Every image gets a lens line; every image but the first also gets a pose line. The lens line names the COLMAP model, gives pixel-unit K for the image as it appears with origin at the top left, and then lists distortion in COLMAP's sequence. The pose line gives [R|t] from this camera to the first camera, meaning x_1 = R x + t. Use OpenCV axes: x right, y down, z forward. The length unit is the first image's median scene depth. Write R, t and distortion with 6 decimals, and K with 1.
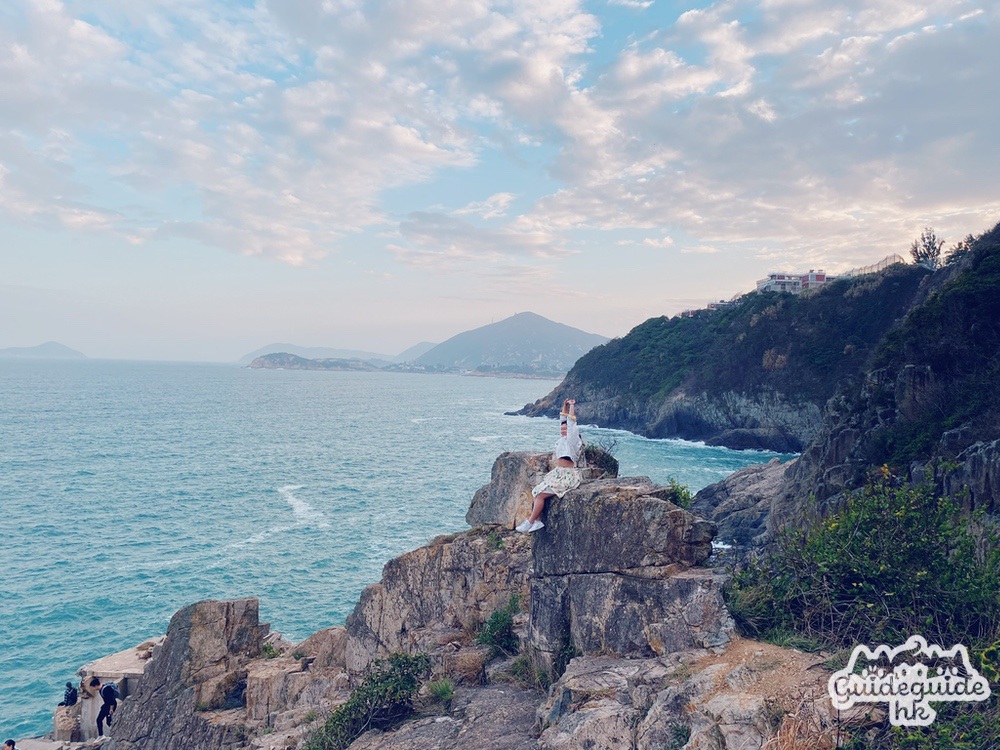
lens RADIAL K [[756.9, 0, 499.5], [0, 756.9, 365.0], [0, 0, 1]] dist [0.012049, -0.008023]
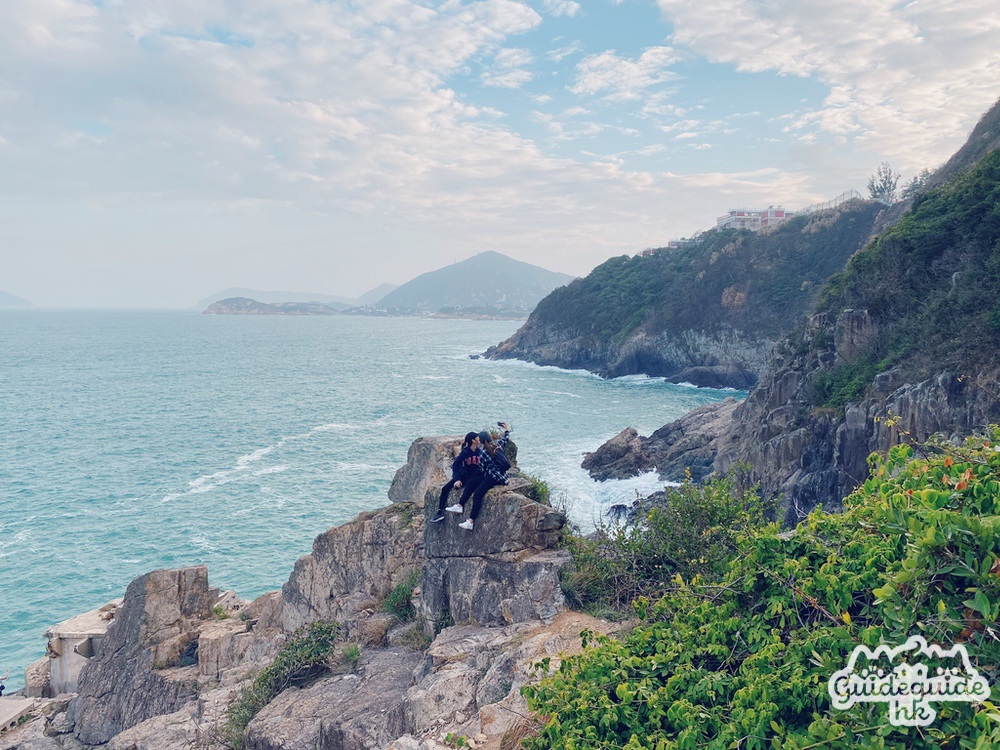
lens RADIAL K [[764.5, 0, 492.9], [0, 764.5, 362.5], [0, 0, 1]] dist [0.012946, -0.014708]
pose [[0.999018, -0.023488, 0.037574, 0.060981], [0.020615, 0.996964, 0.075092, -0.062105], [-0.039224, -0.074243, 0.996468, -0.099003]]
